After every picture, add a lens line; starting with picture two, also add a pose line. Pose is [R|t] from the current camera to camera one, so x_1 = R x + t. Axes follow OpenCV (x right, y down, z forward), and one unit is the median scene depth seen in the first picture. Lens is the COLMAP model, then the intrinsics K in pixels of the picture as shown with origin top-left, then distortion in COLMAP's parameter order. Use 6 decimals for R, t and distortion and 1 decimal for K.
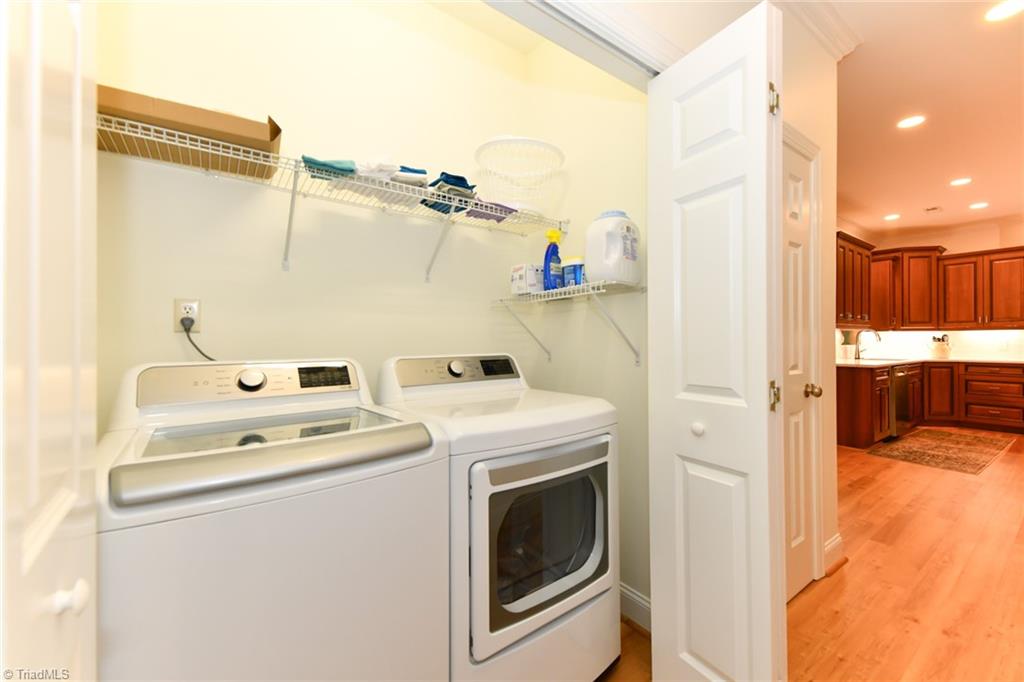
lens RADIAL K [[411.8, 0, 517.9], [0, 411.8, 334.5], [0, 0, 1]] dist [0.015998, -0.002229]
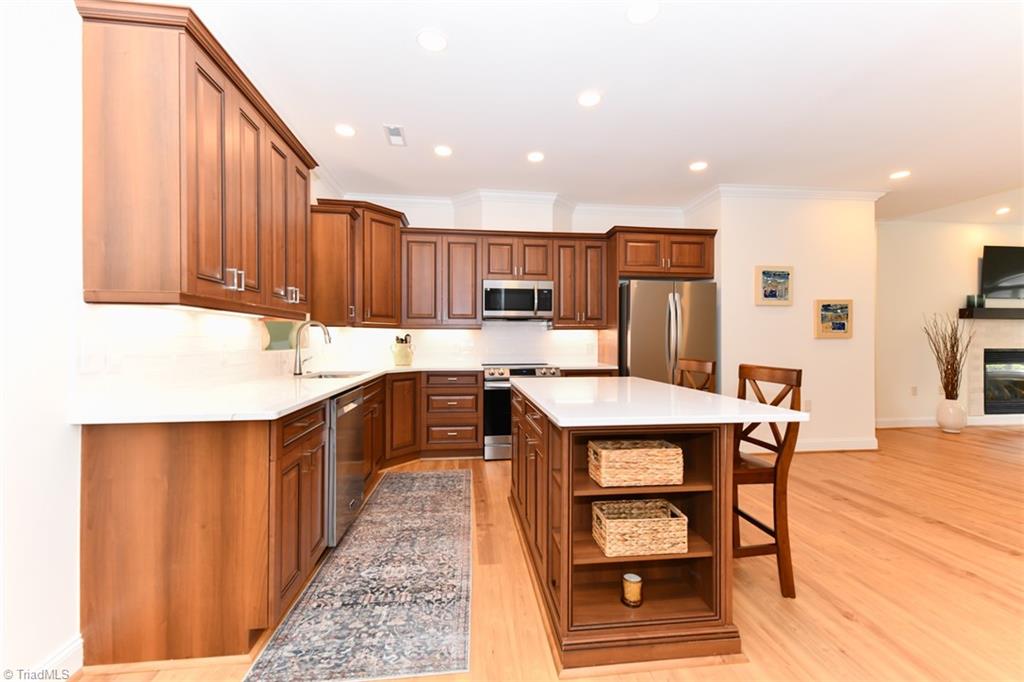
lens RADIAL K [[411.8, 0, 516.4], [0, 411.8, 339.9], [0, 0, 1]] dist [0.015998, -0.002229]
pose [[0.488914, 0.001990, 0.872330, 0.486264], [-0.006472, 0.999978, 0.001346, 0.008674], [-0.872308, -0.006304, 0.488916, 0.481801]]
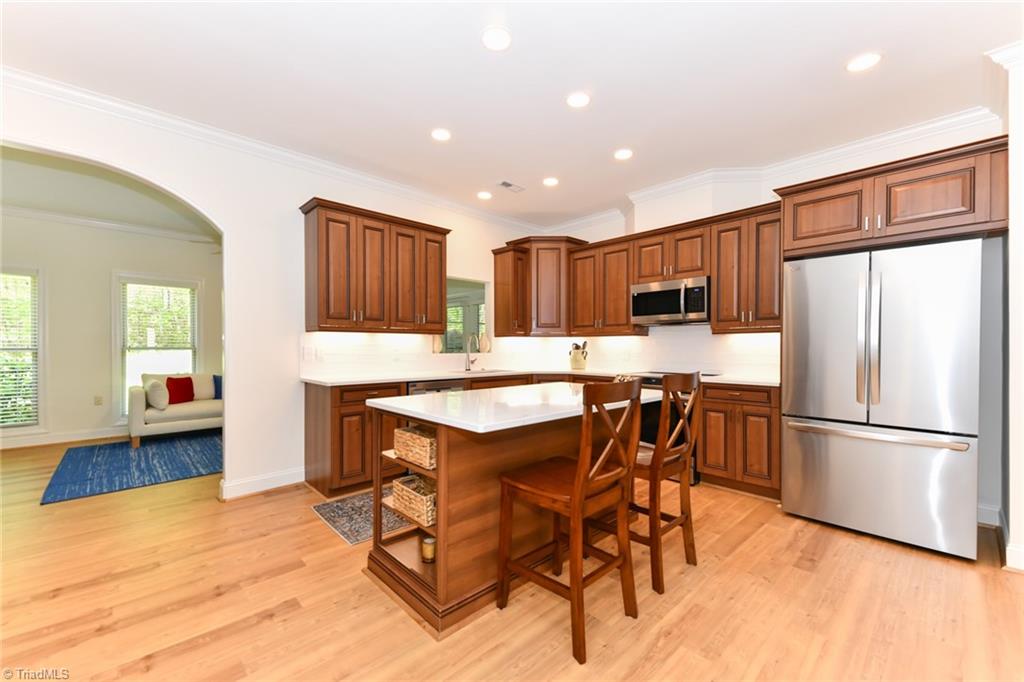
lens RADIAL K [[411.8, 0, 507.0], [0, 411.8, 345.3], [0, 0, 1]] dist [0.015998, -0.002229]
pose [[0.993525, 0.000322, 0.113610, 0.817658], [-0.000571, 0.999998, 0.002153, 0.006608], [-0.113609, -0.002204, 0.993523, 0.180801]]
